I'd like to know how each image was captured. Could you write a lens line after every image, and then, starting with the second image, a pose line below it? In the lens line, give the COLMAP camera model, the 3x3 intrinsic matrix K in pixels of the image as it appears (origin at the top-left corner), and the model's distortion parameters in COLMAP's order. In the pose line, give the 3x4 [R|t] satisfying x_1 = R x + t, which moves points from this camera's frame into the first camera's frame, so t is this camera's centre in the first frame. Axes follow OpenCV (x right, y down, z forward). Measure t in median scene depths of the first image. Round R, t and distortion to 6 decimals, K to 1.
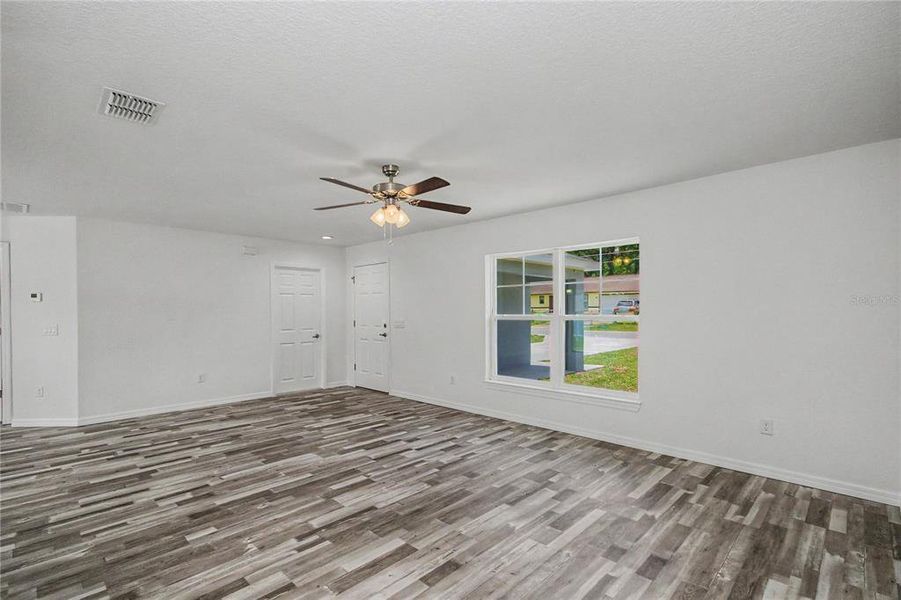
lens RADIAL K [[412.7, 0, 448.3], [0, 412.7, 308.2], [0, 0, 1]] dist [0.003400, 0.001747]
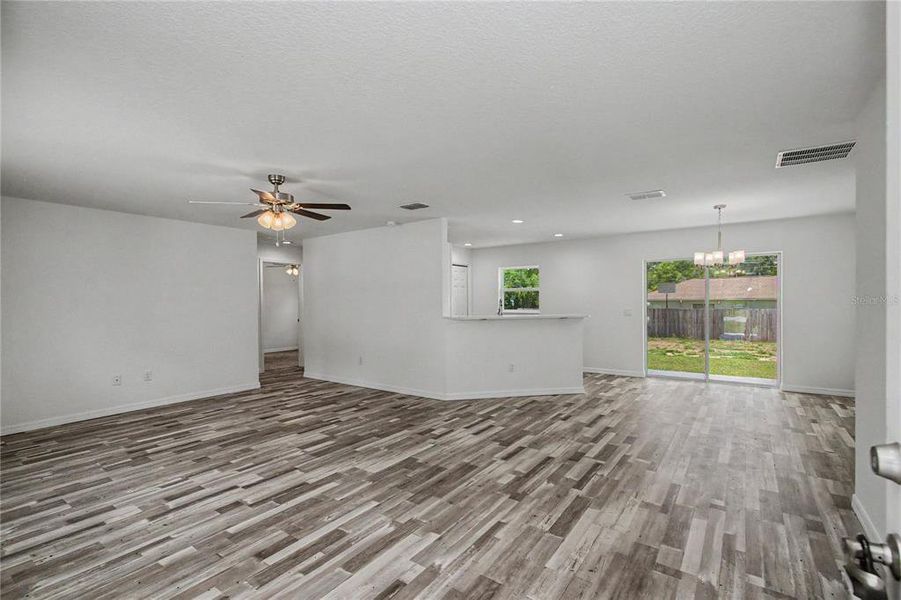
lens RADIAL K [[412.7, 0, 450.3], [0, 412.7, 308.0], [0, 0, 1]] dist [0.003400, 0.001747]
pose [[-0.988362, 0.015981, -0.151278, -0.372886], [0.014480, 0.999834, 0.011018, 0.009730], [0.151429, 0.008699, -0.988430, 1.894939]]
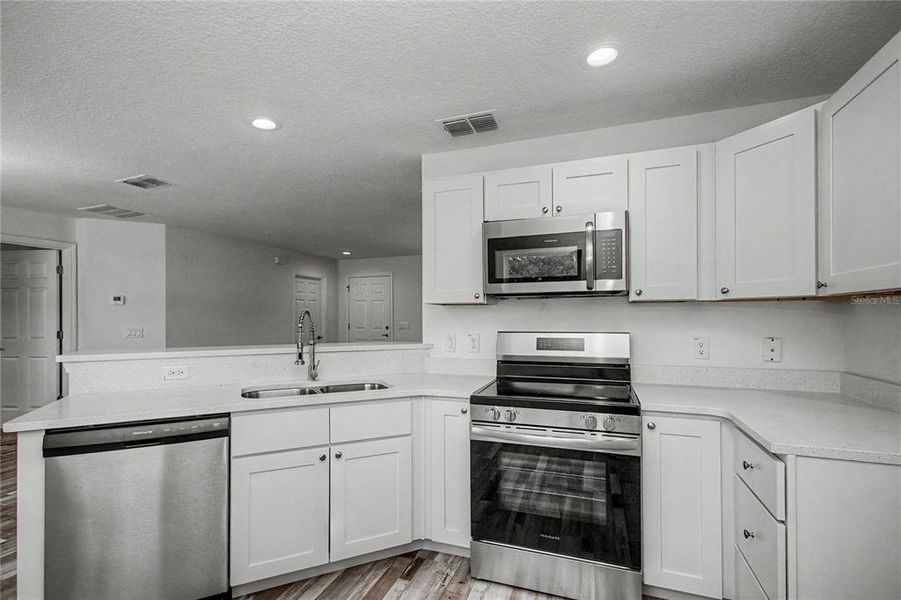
lens RADIAL K [[412.7, 0, 438.6], [0, 412.7, 313.8], [0, 0, 1]] dist [0.003400, 0.001747]
pose [[0.915828, 0.006912, 0.401511, -0.879512], [-0.006909, 0.999975, -0.001457, 0.003505], [-0.401511, -0.001440, 0.915853, -0.316494]]
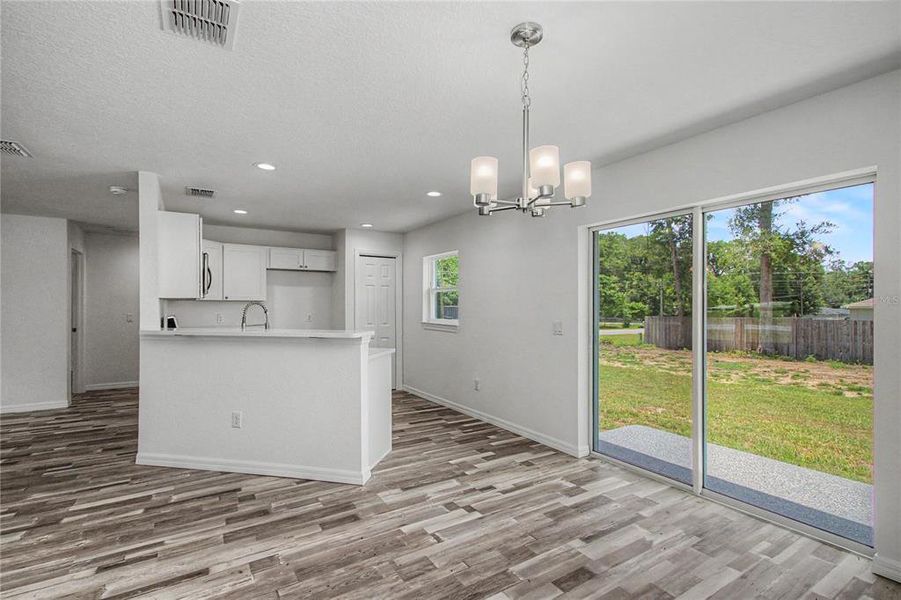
lens RADIAL K [[412.7, 0, 445.8], [0, 412.7, 306.9], [0, 0, 1]] dist [0.003400, 0.001747]
pose [[-0.971427, 0.004620, 0.237294, -1.457887], [0.002916, 0.999967, -0.007532, 0.016608], [-0.237321, -0.006625, -0.971409, 1.172138]]
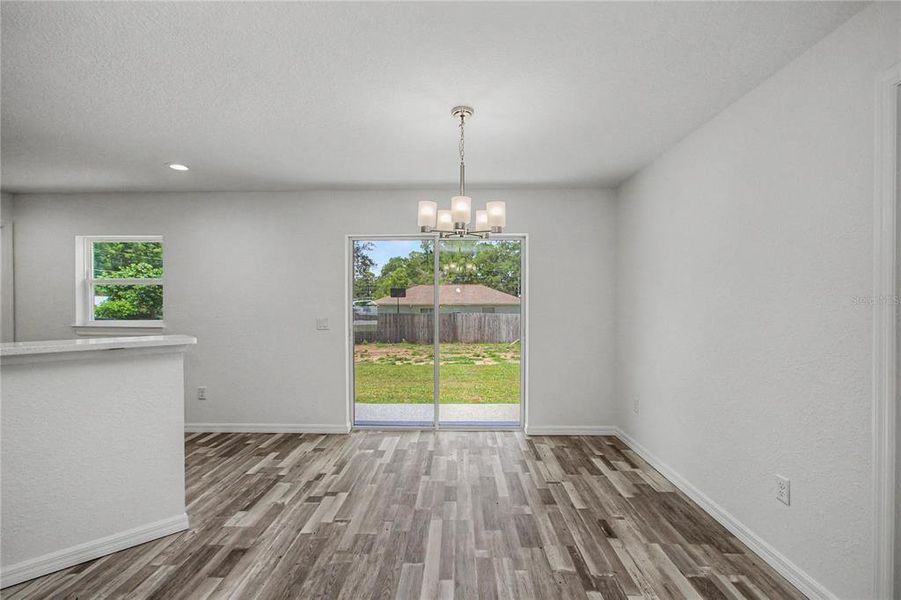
lens RADIAL K [[412.7, 0, 448.3], [0, 412.7, 304.4], [0, 0, 1]] dist [0.003400, 0.001747]
pose [[-0.732419, 0.004054, -0.680842, -0.970406], [0.006099, 0.999981, -0.000606, 0.012578], [0.680827, -0.004596, -0.732430, 1.173693]]
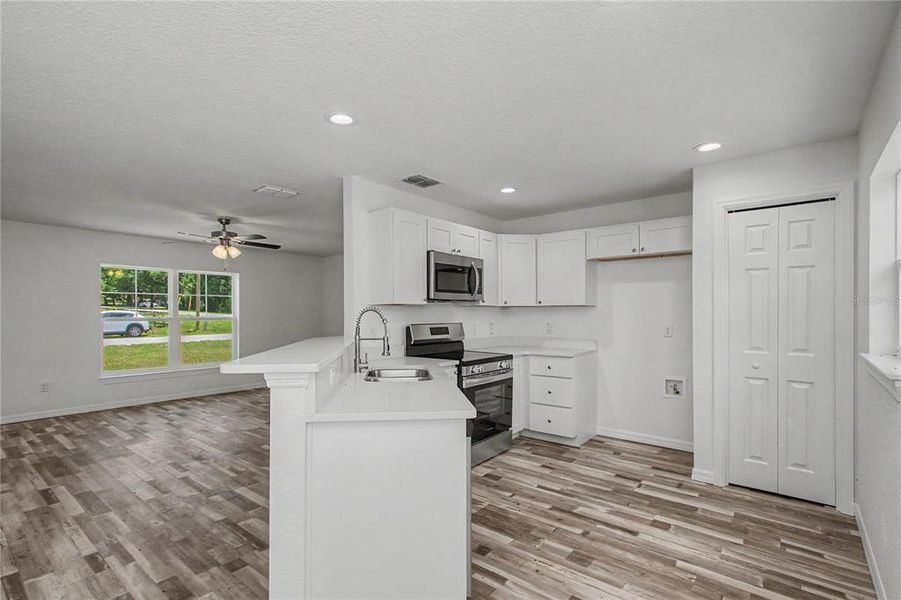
lens RADIAL K [[421.9, 0, 438.8], [0, 421.9, 315.8], [0, 0, 1]] dist [0.000632, 0.000186]
pose [[-0.091443, 0.005139, 0.995797, -1.530659], [-0.005455, 0.999969, -0.005661, 0.016822], [-0.995795, -0.005949, -0.091413, 0.304616]]
